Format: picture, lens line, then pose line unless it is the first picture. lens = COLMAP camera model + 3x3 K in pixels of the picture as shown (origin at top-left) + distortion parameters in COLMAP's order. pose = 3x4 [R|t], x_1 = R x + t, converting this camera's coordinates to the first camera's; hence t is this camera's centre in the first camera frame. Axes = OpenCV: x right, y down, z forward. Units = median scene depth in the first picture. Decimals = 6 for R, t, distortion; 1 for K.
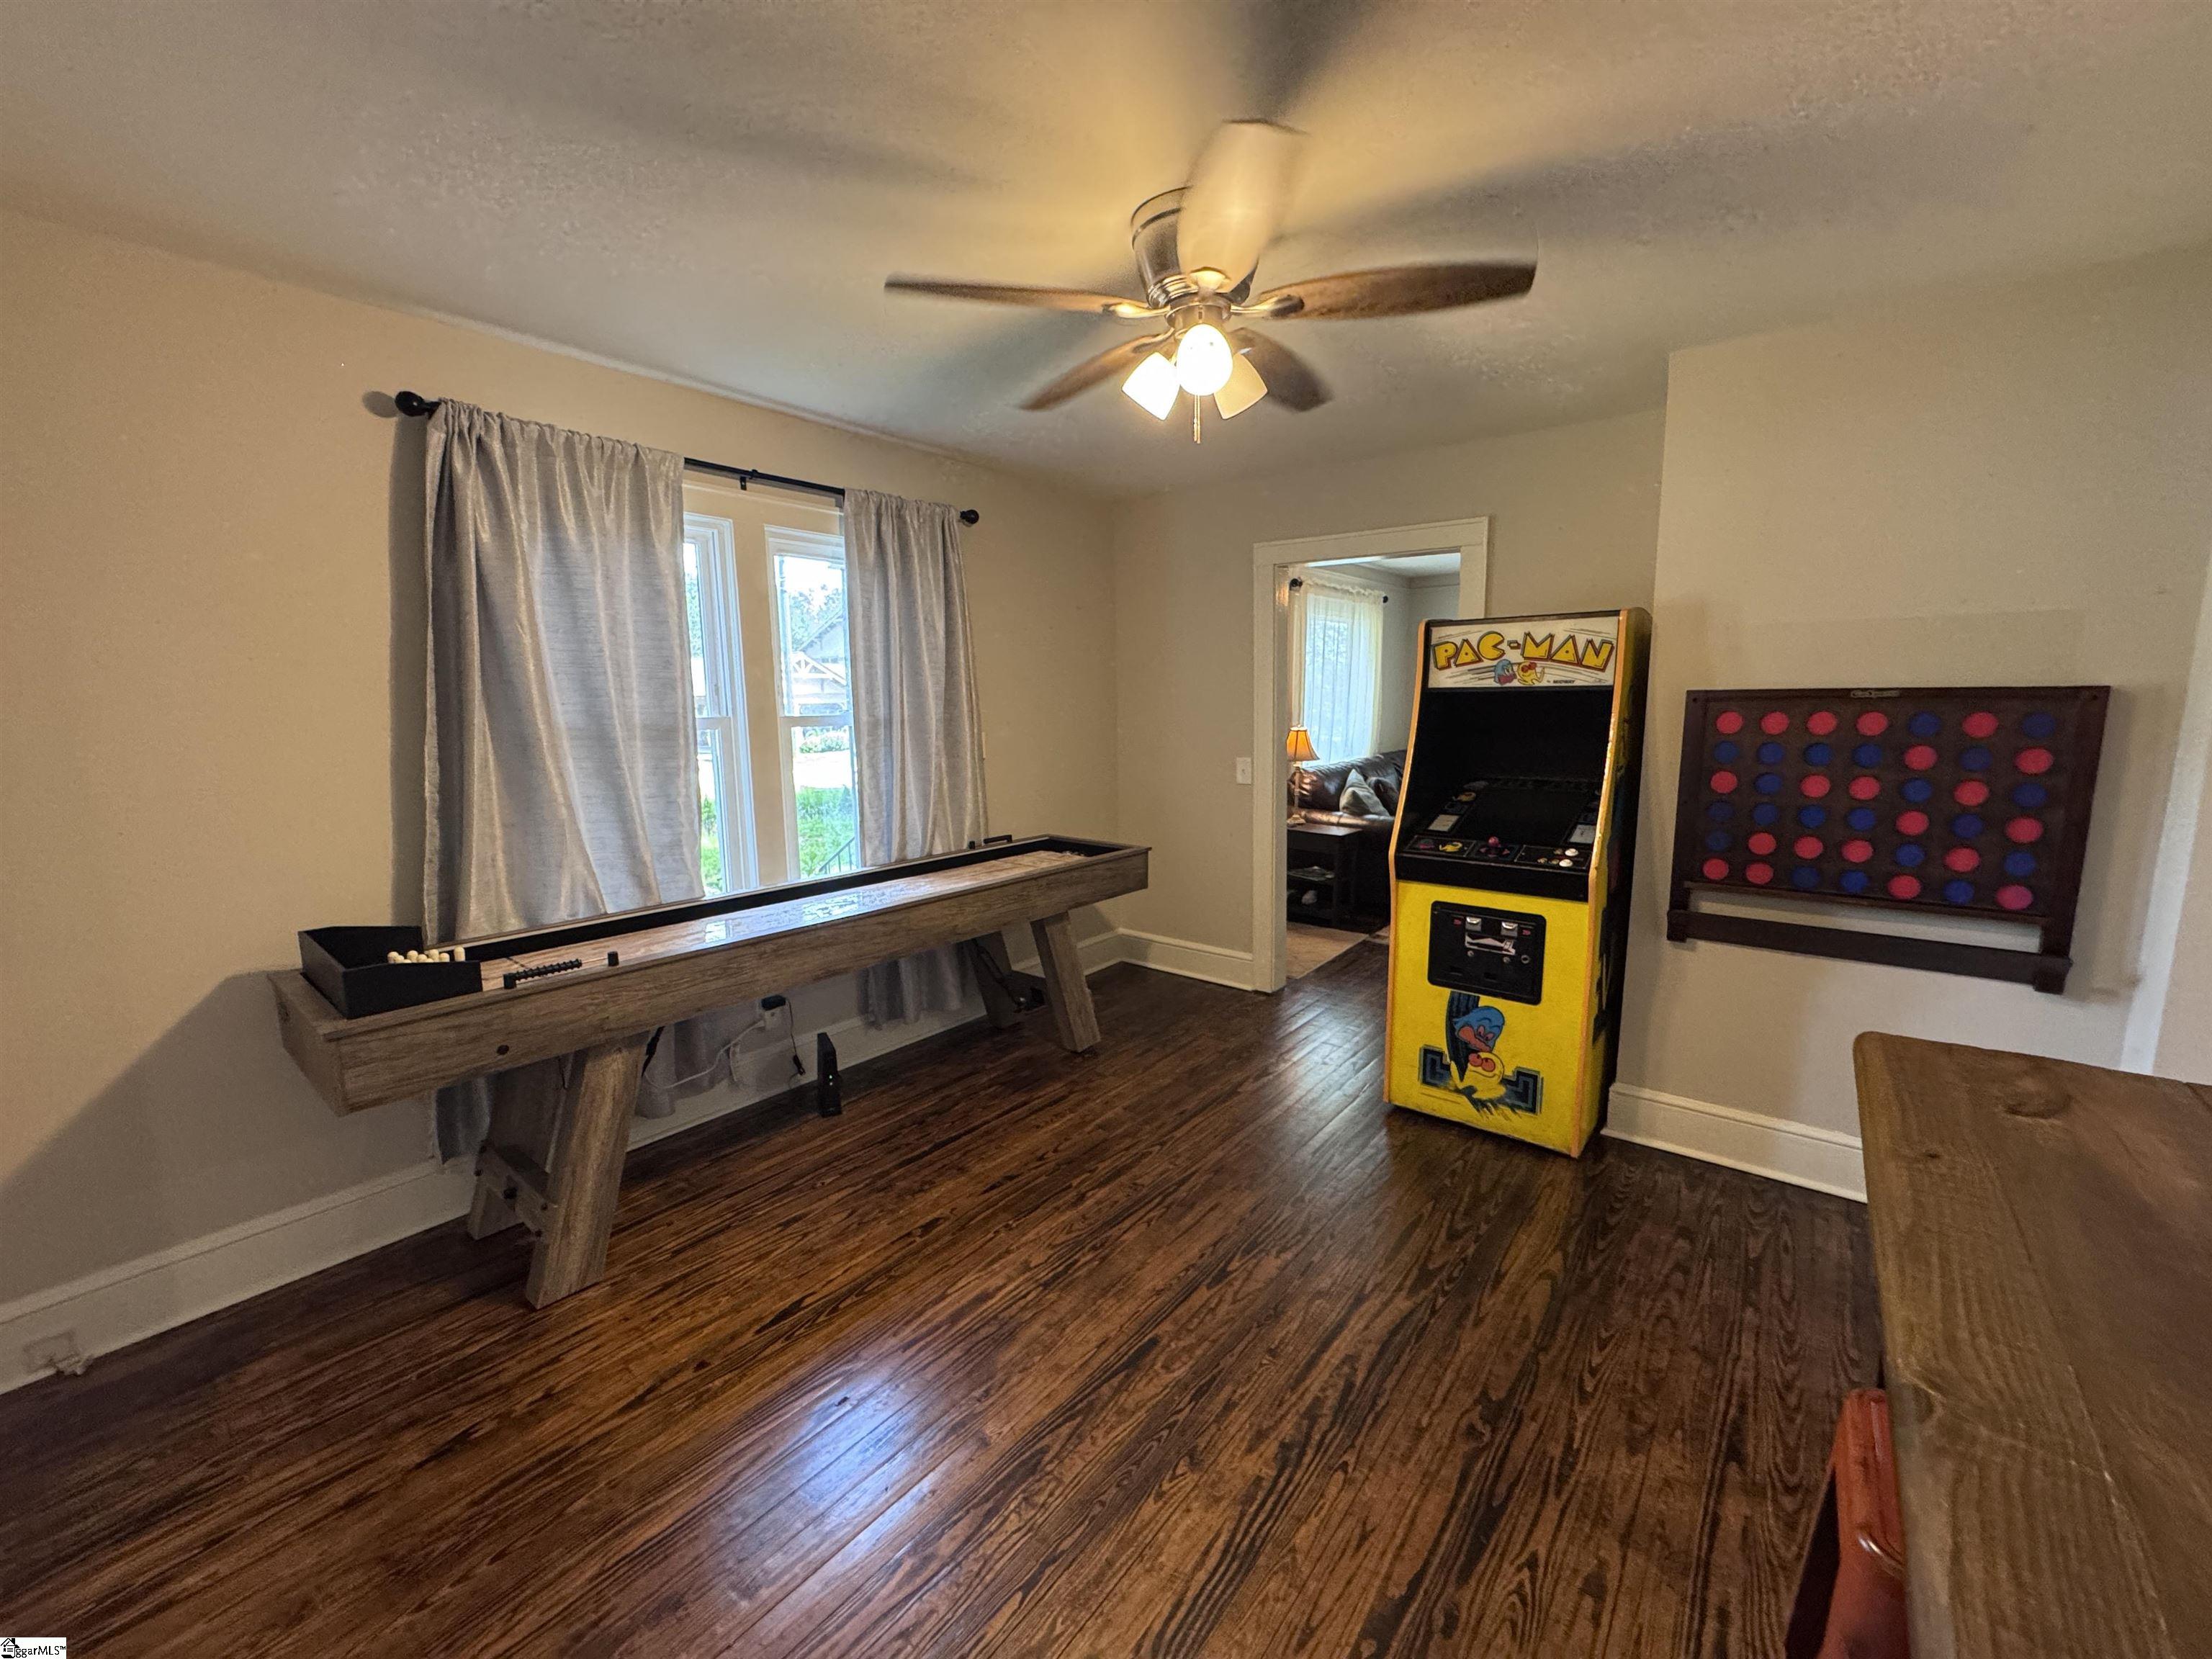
lens RADIAL K [[881.9, 0, 1102.2], [0, 881.9, 831.1], [0, 0, 1]] dist [-0.003166, 0.000689]
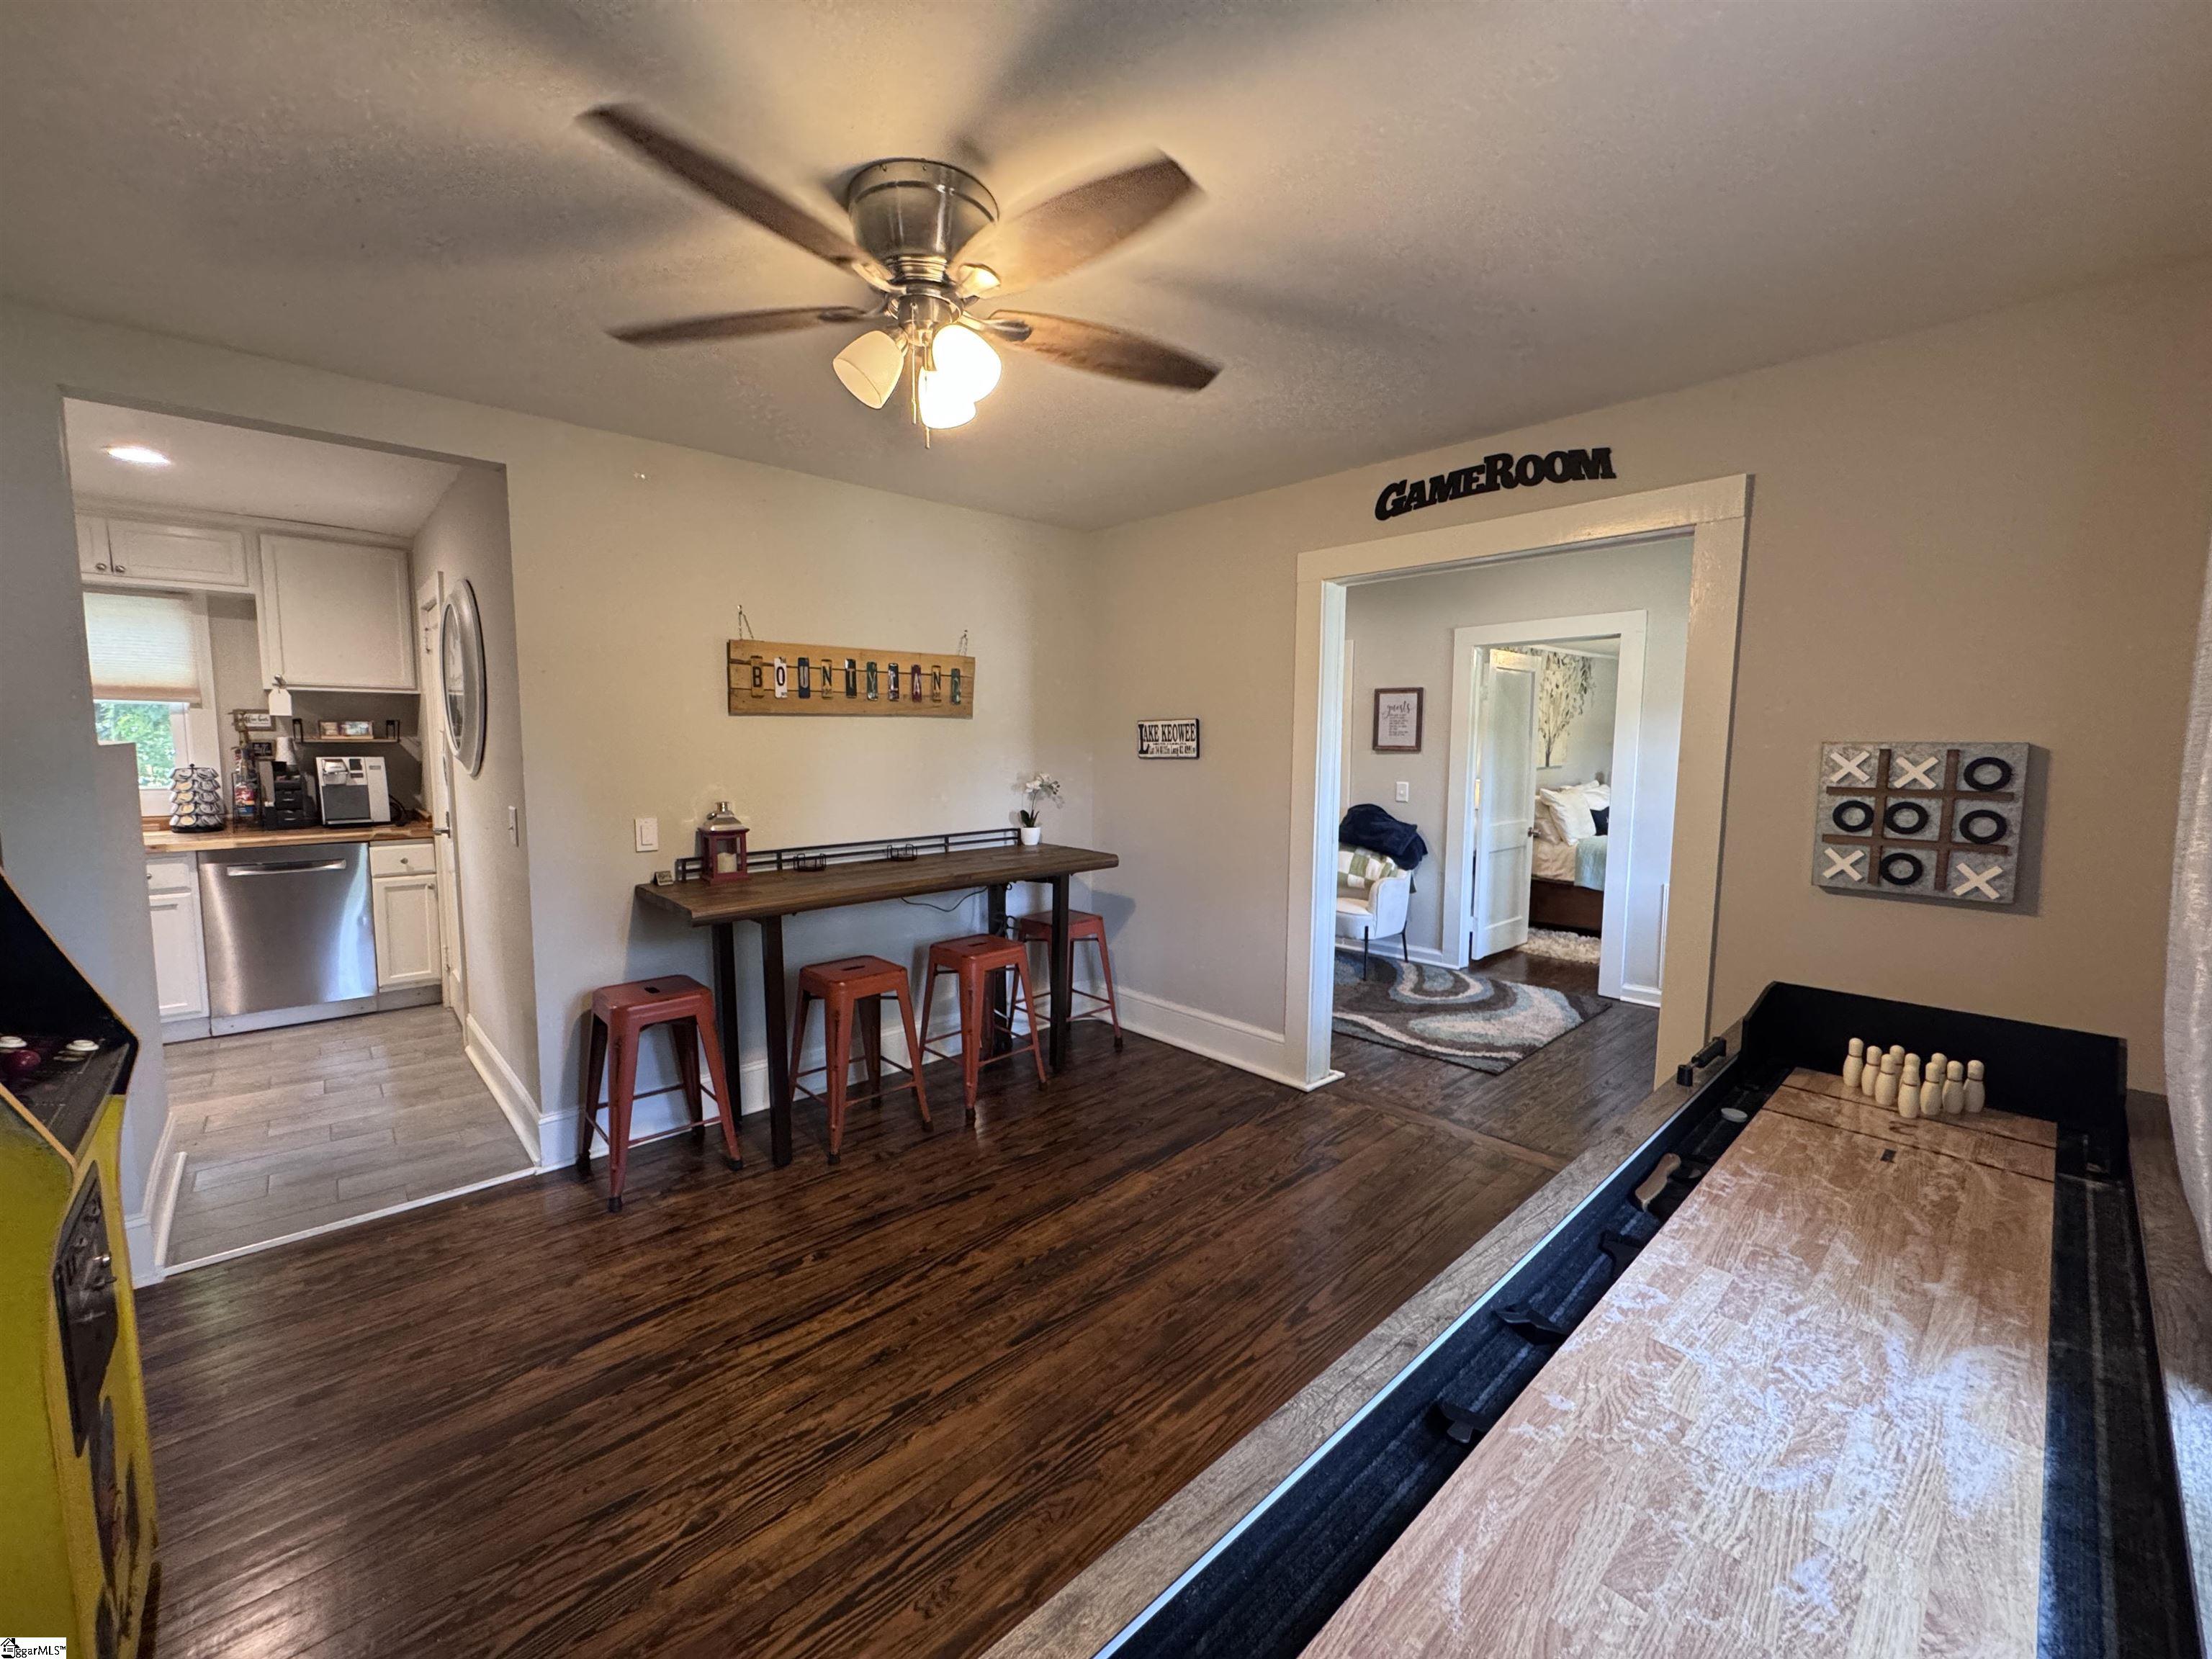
lens RADIAL K [[881.9, 0, 1104.6], [0, 881.9, 824.6], [0, 0, 1]] dist [-0.003166, 0.000689]
pose [[-0.989851, -0.003802, 0.142056, -0.214873], [0.030666, 0.970374, 0.239656, -0.291210], [-0.138759, 0.241580, -0.960409, 2.035266]]
